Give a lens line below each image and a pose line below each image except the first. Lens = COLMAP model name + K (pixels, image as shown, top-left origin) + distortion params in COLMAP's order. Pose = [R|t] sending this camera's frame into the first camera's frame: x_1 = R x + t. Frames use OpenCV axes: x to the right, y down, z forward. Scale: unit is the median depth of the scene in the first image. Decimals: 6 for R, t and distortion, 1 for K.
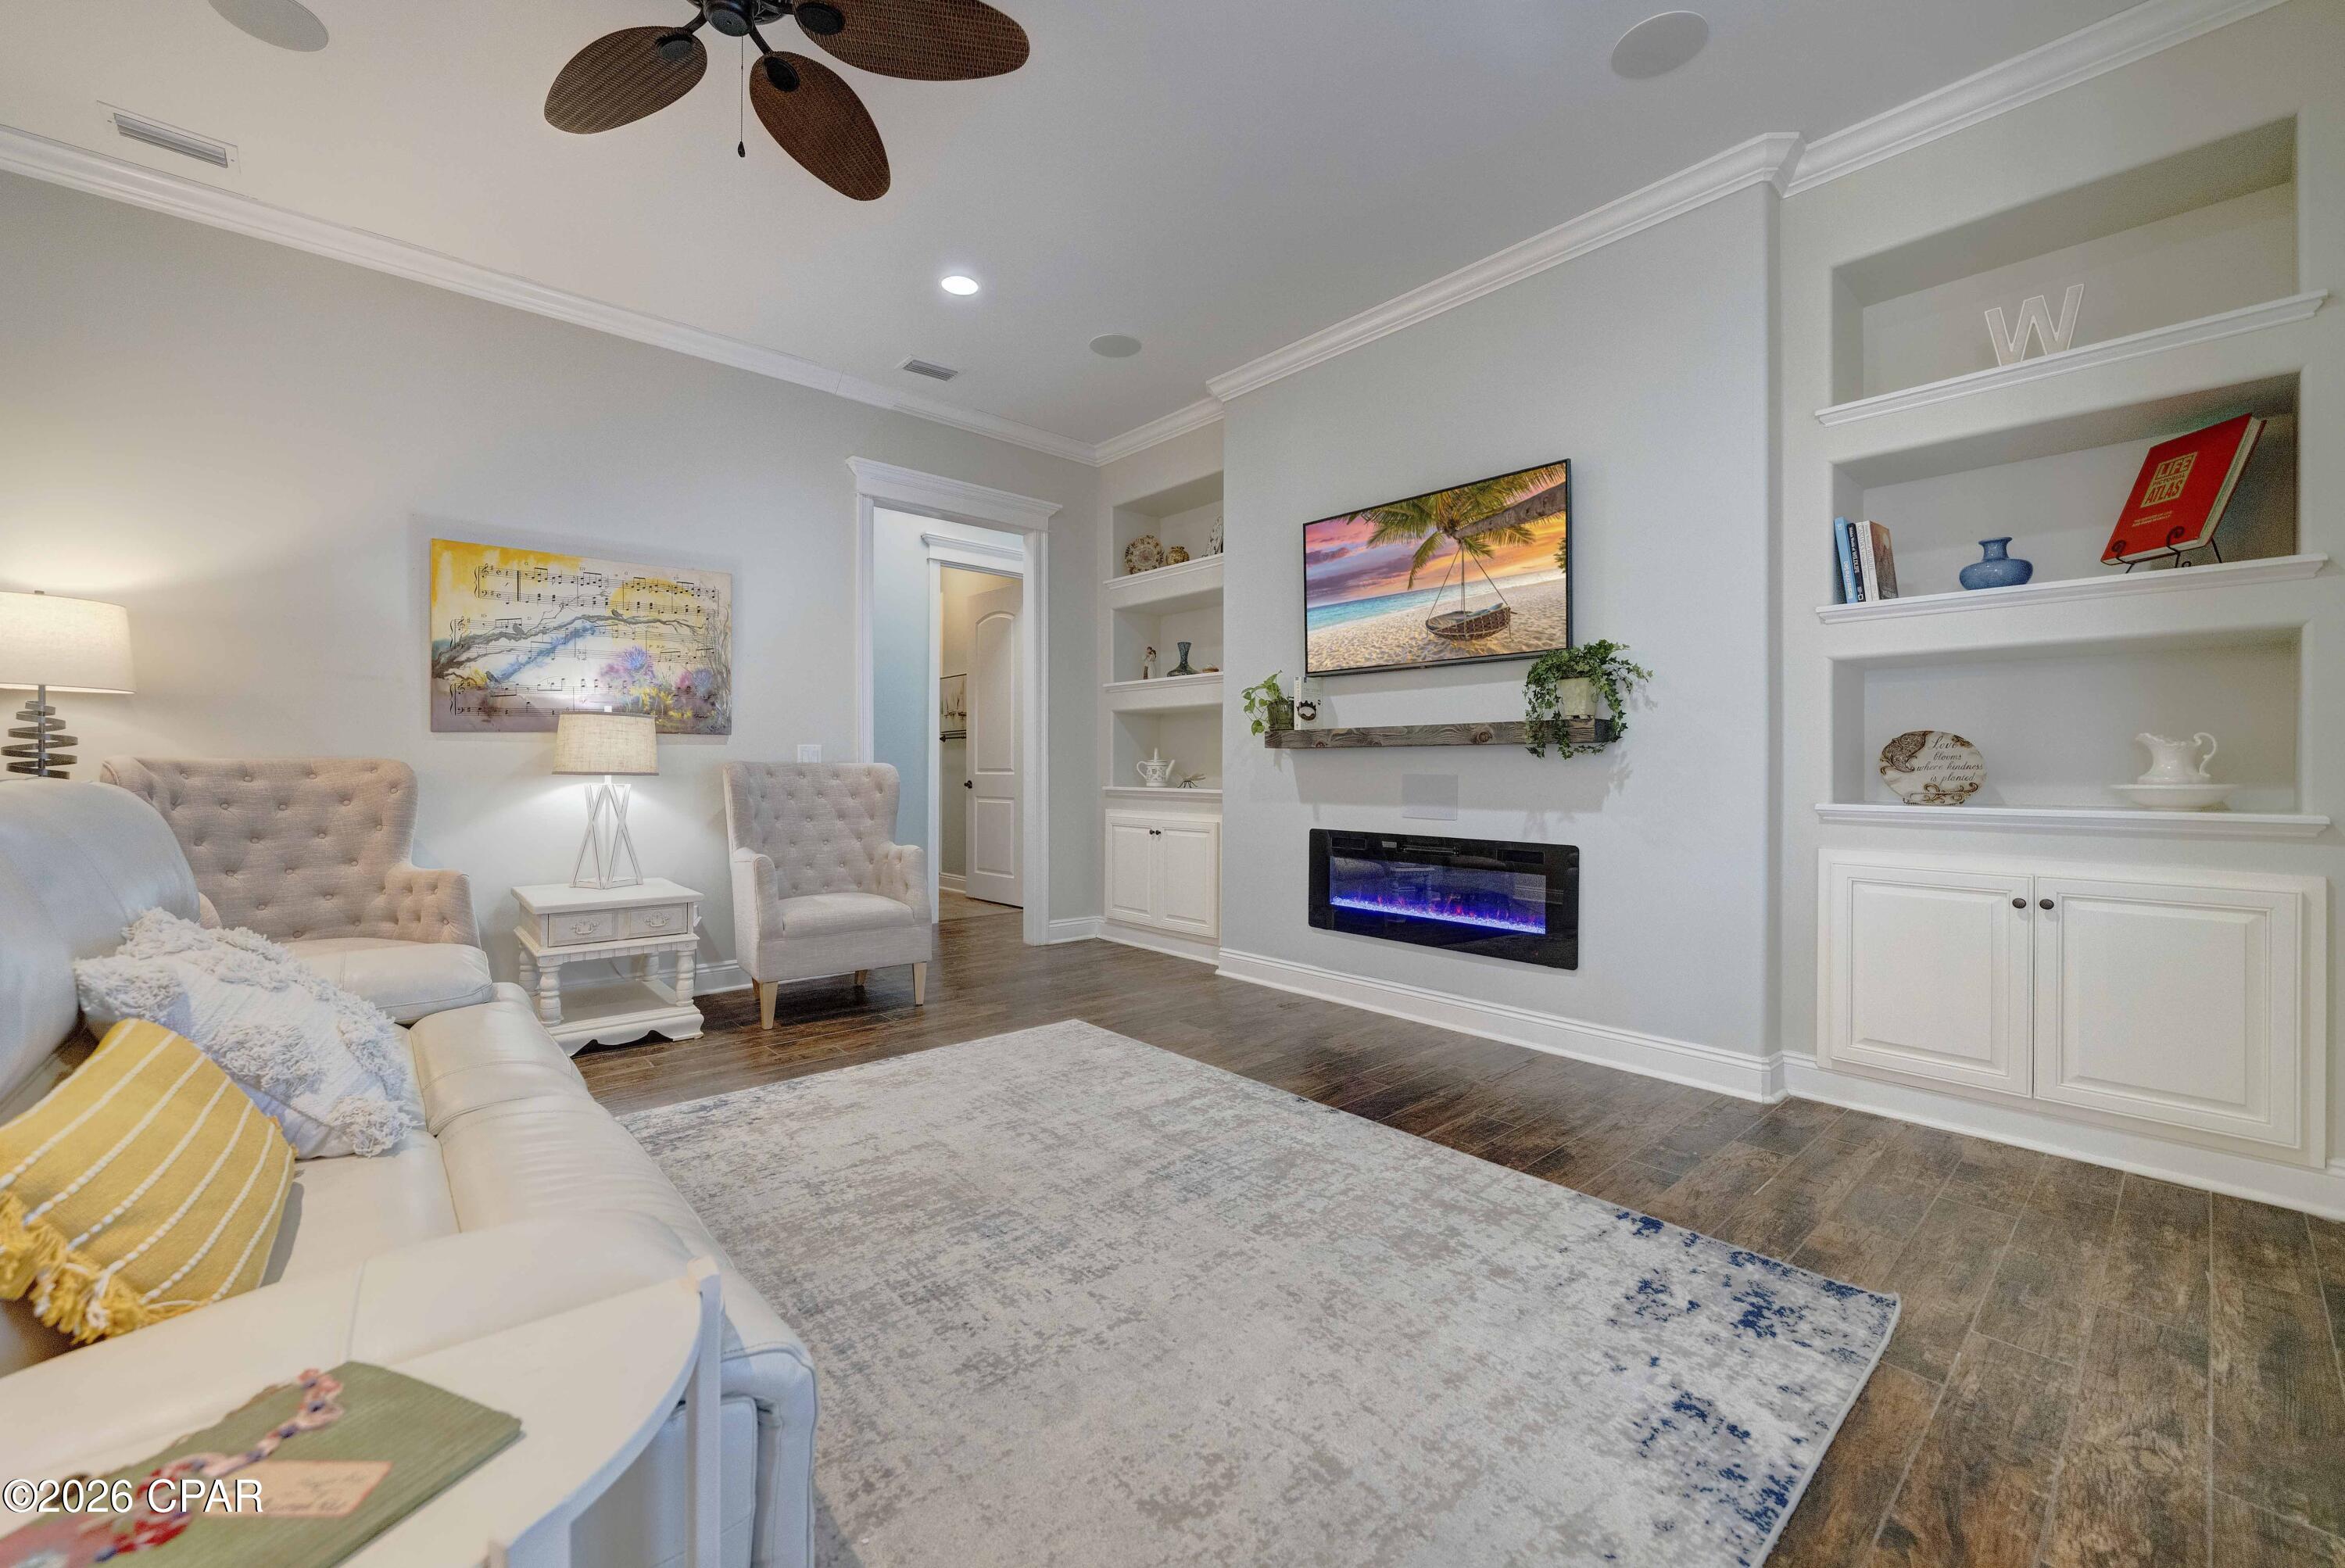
lens RADIAL K [[932.7, 0, 1163.9], [0, 932.7, 766.0], [0, 0, 1]] dist [-0.000956, -0.000033]
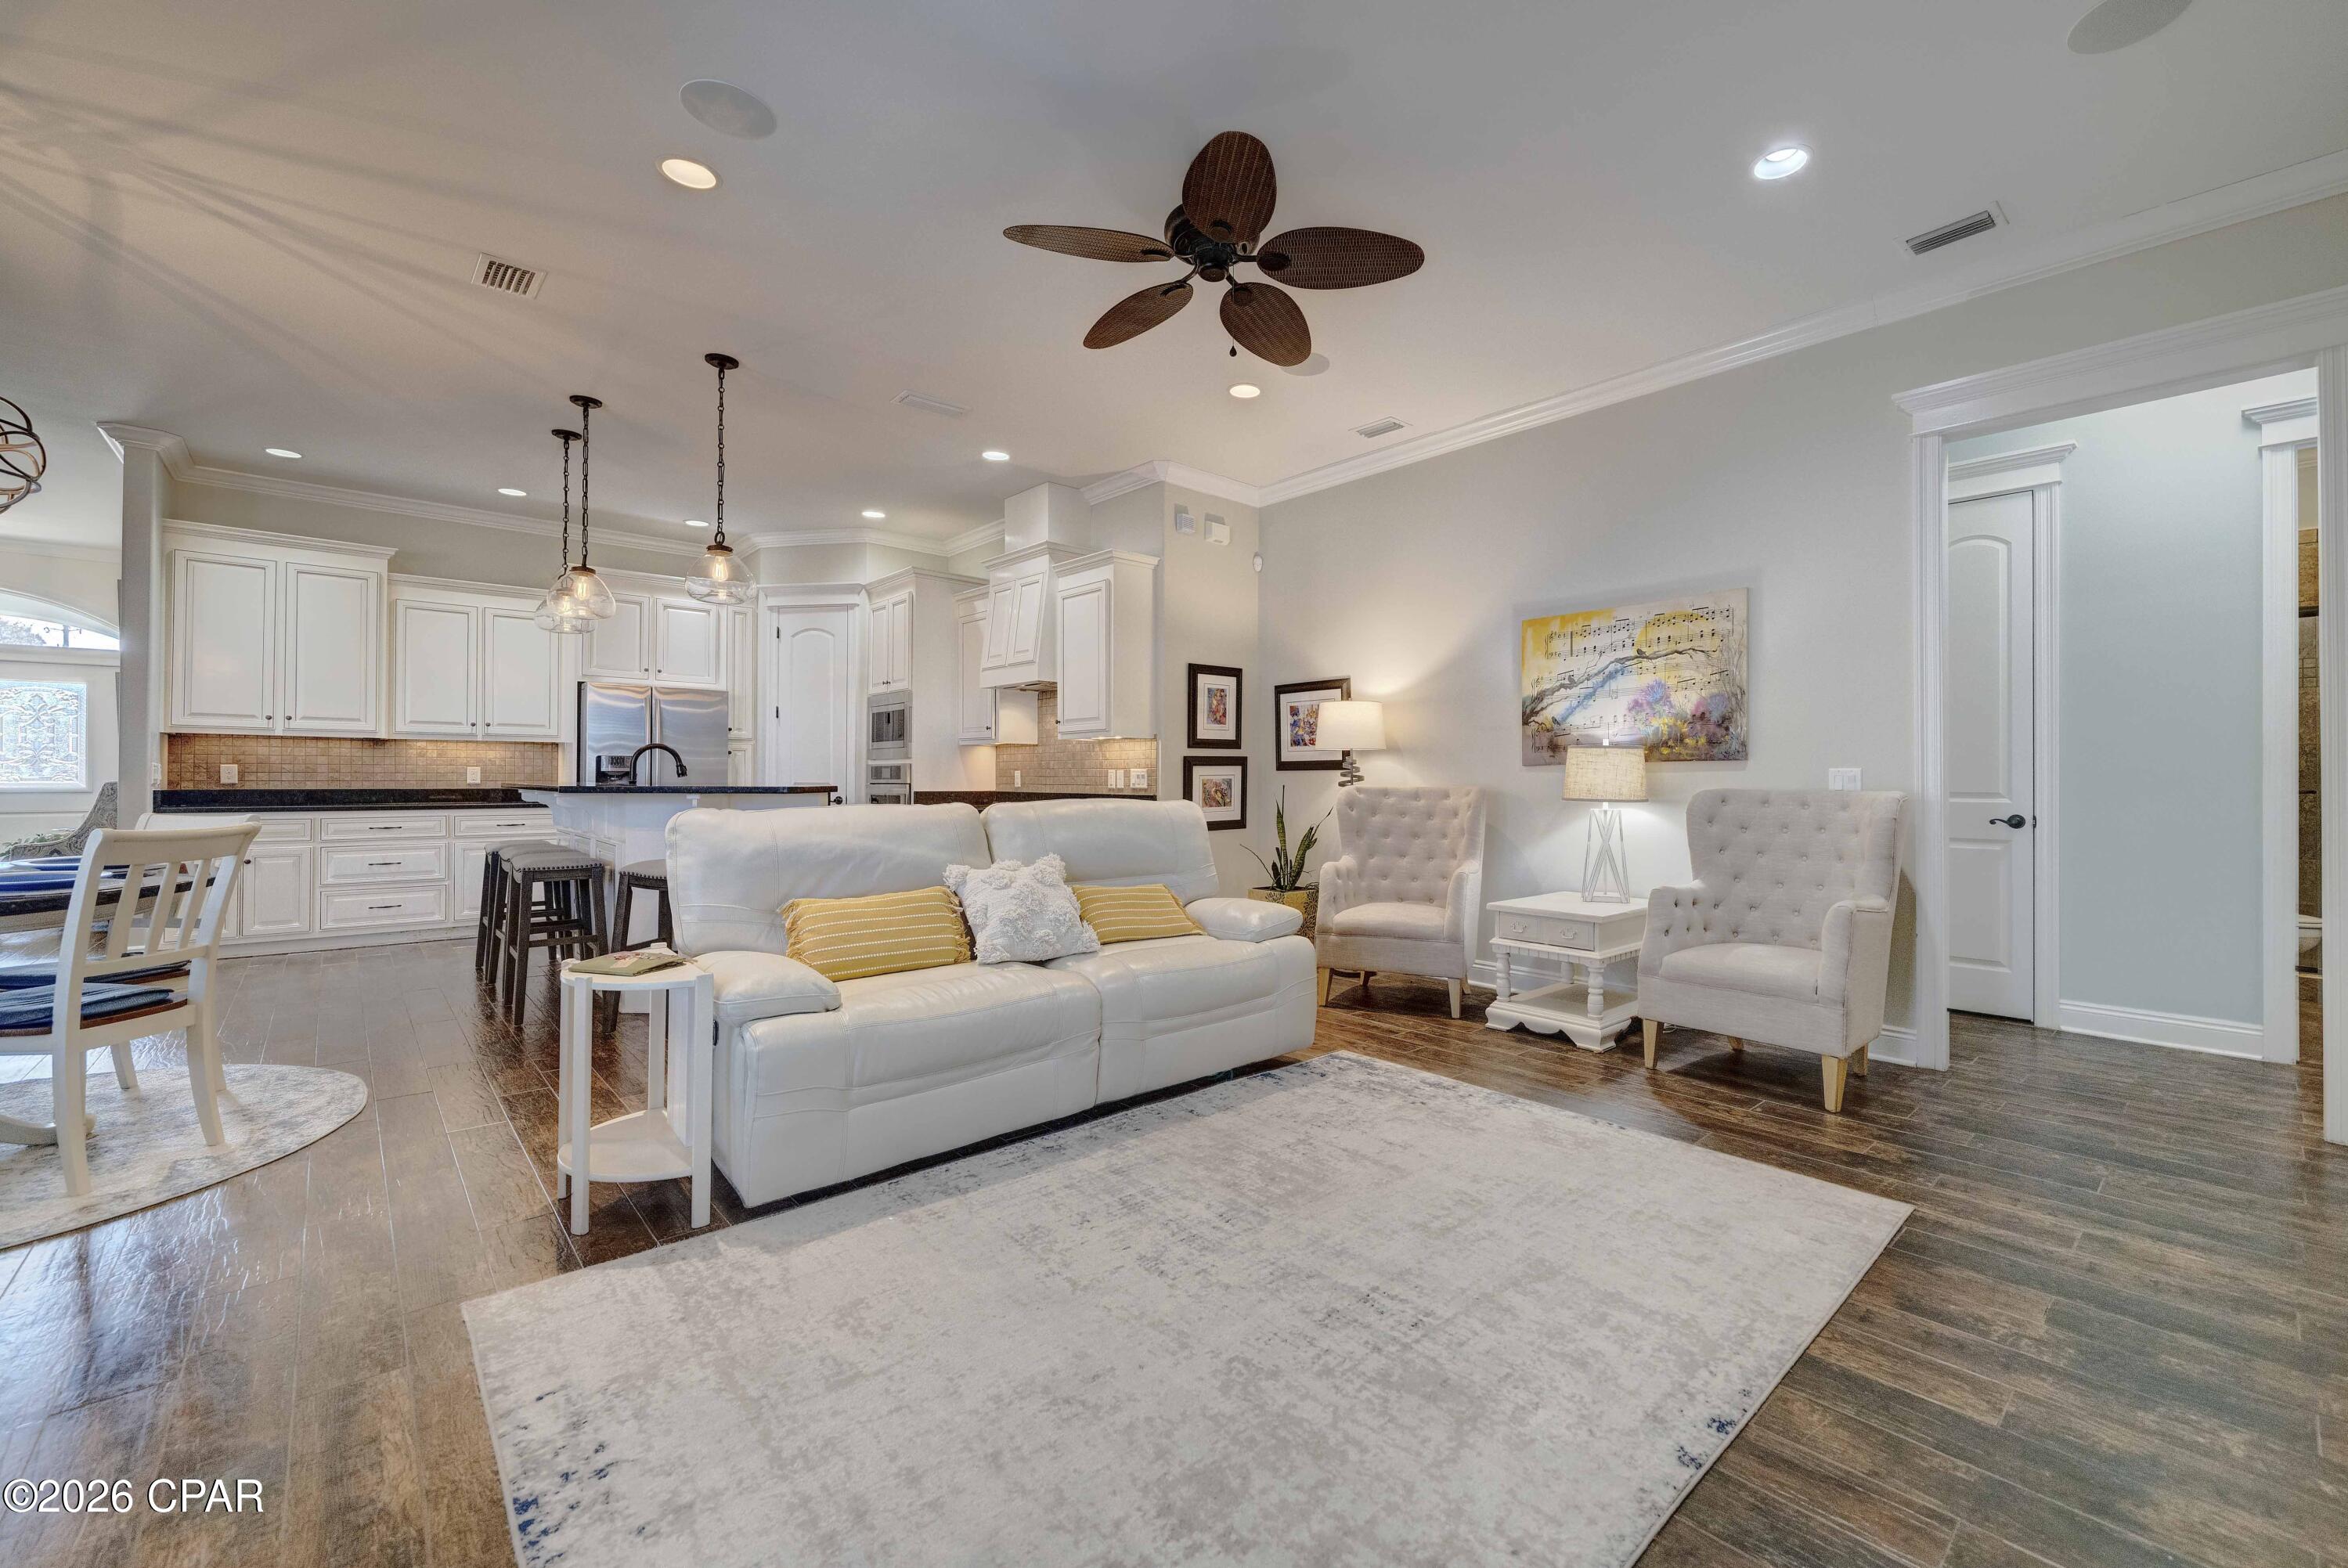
lens RADIAL K [[957.1, 0, 1269.2], [0, 957.1, 774.2], [0, 0, 1]] dist [-0.008294, -0.000021]
pose [[0.049796, -0.007493, -0.998731, 0.567262], [-0.001841, 0.999969, -0.007594, -0.013766], [0.998758, 0.002216, 0.049780, 0.581112]]
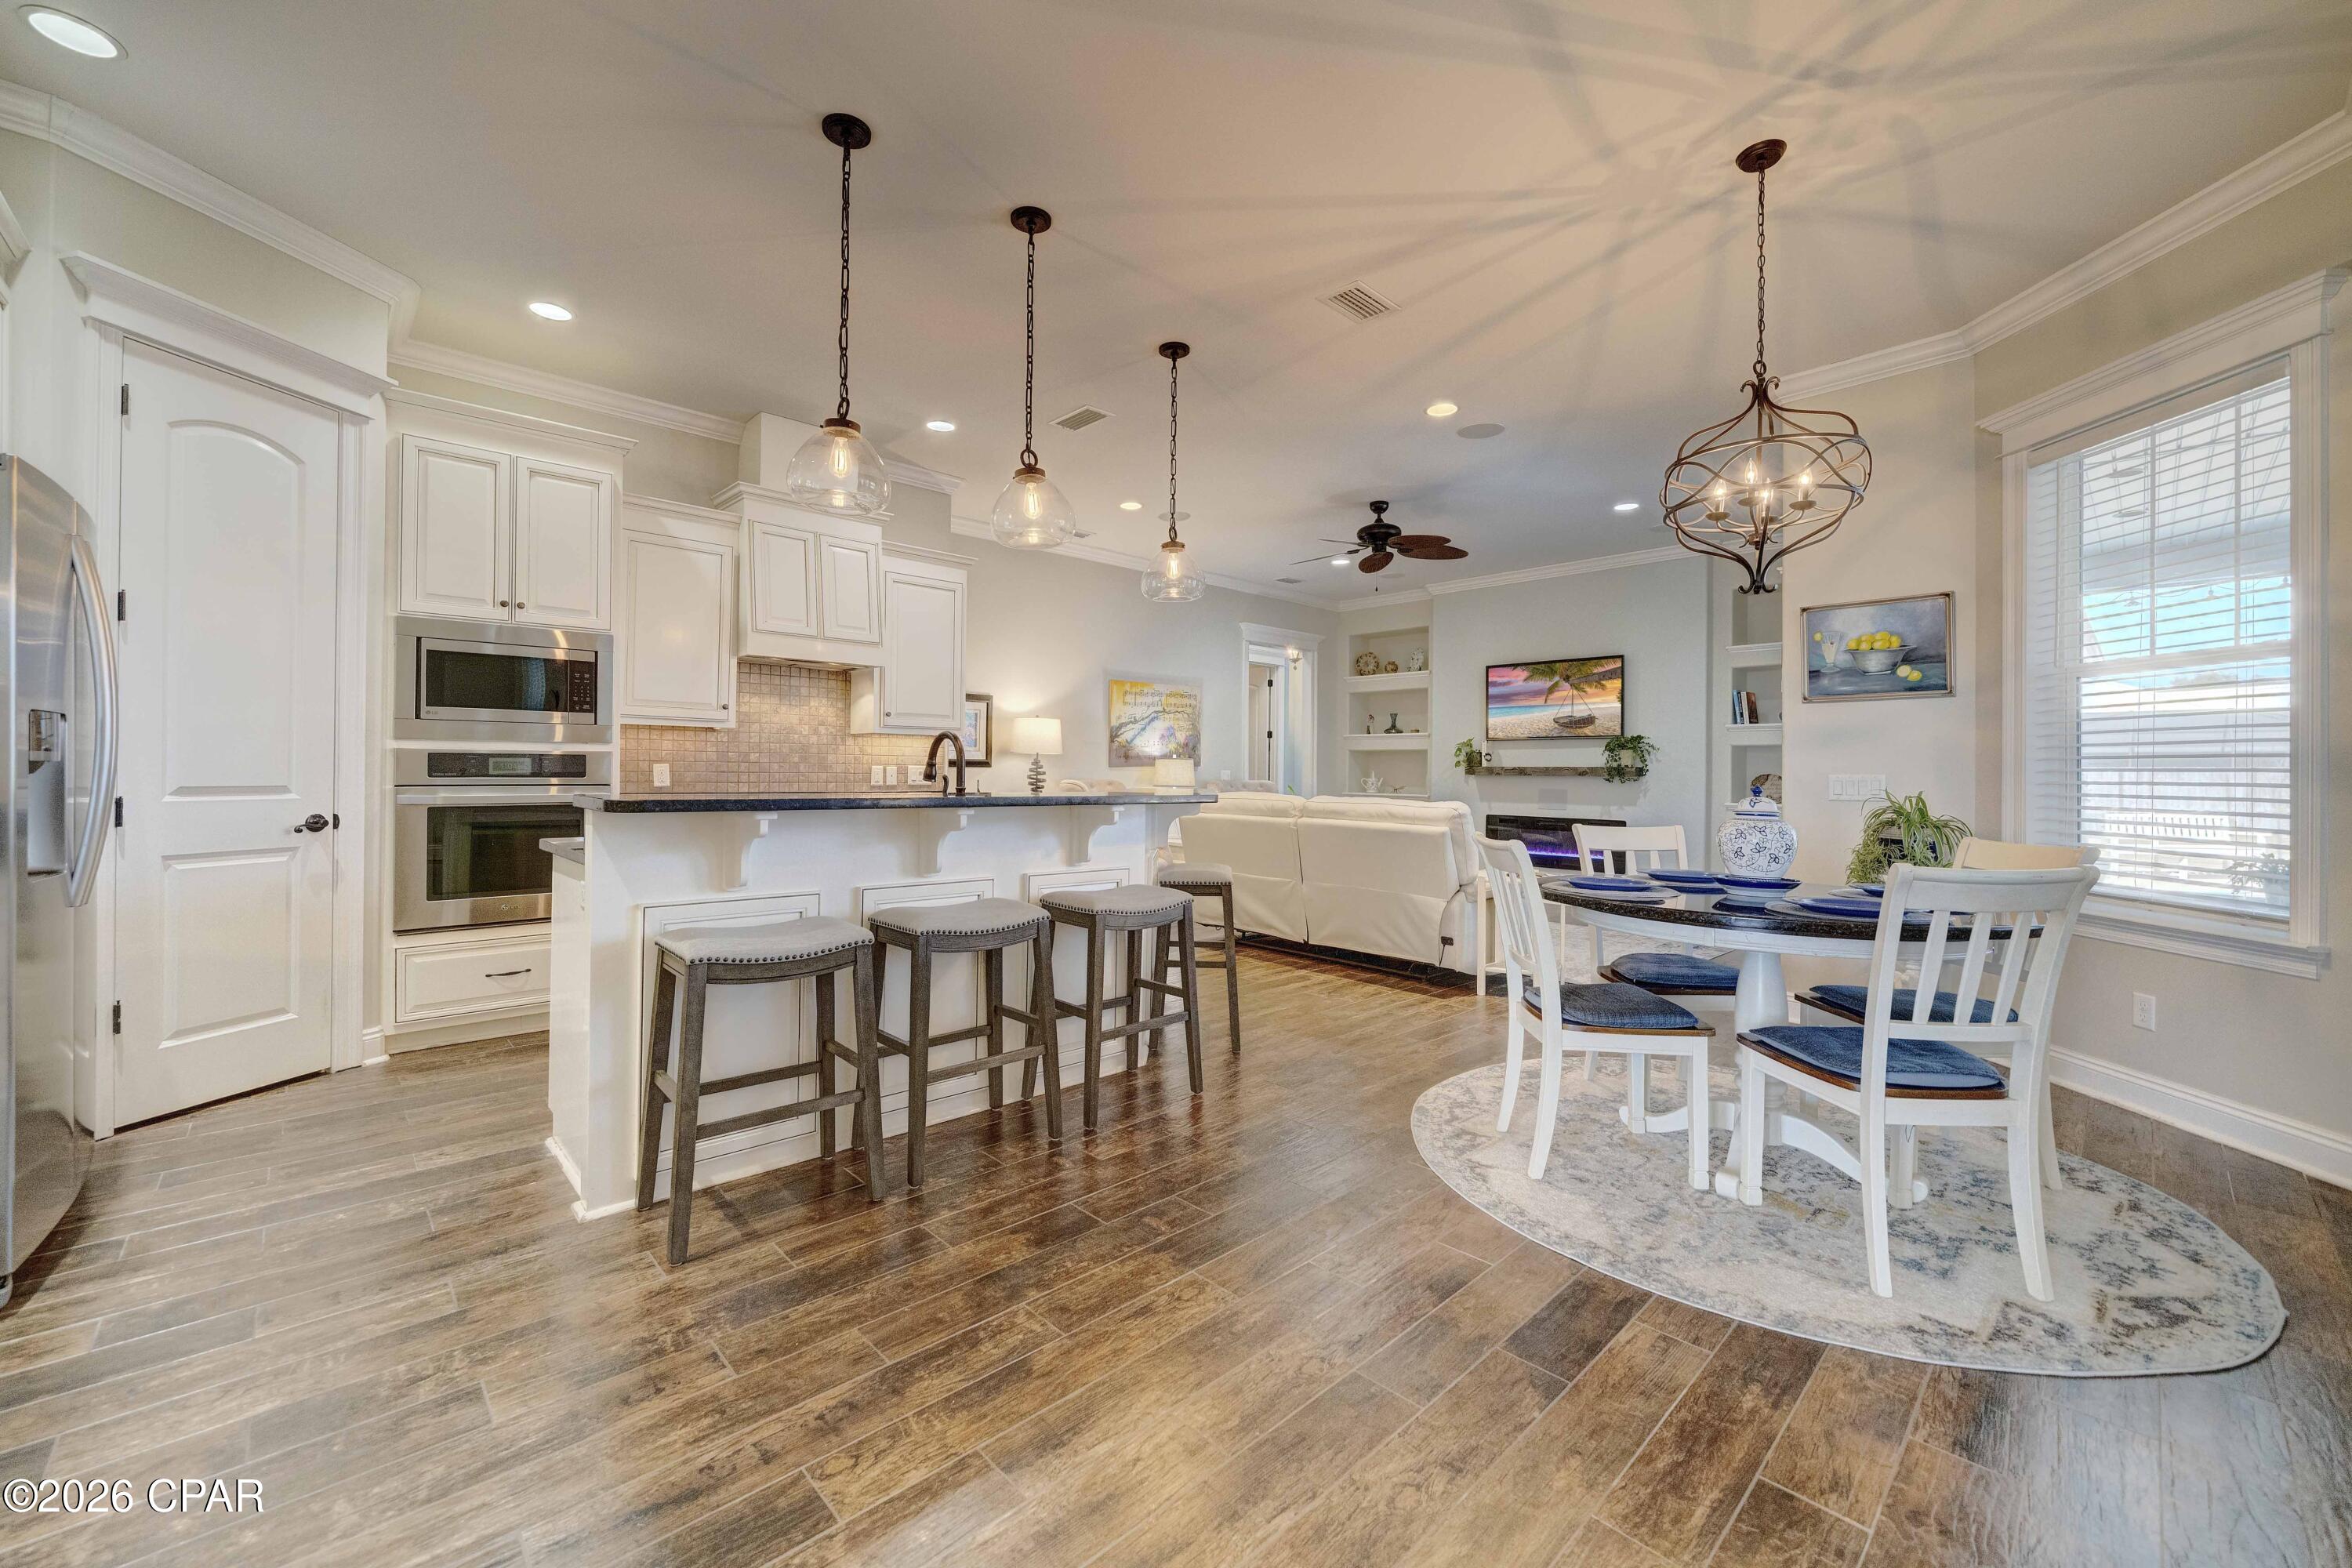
lens RADIAL K [[920.3, 0, 1170.1], [0, 920.3, 758.6], [0, 0, 1]] dist [-0.001552, -0.000212]
pose [[0.999591, 0.007258, 0.027651, -0.714405], [-0.006908, 0.999895, -0.012747, -0.030929], [-0.027741, 0.012551, 0.999536, -1.188786]]
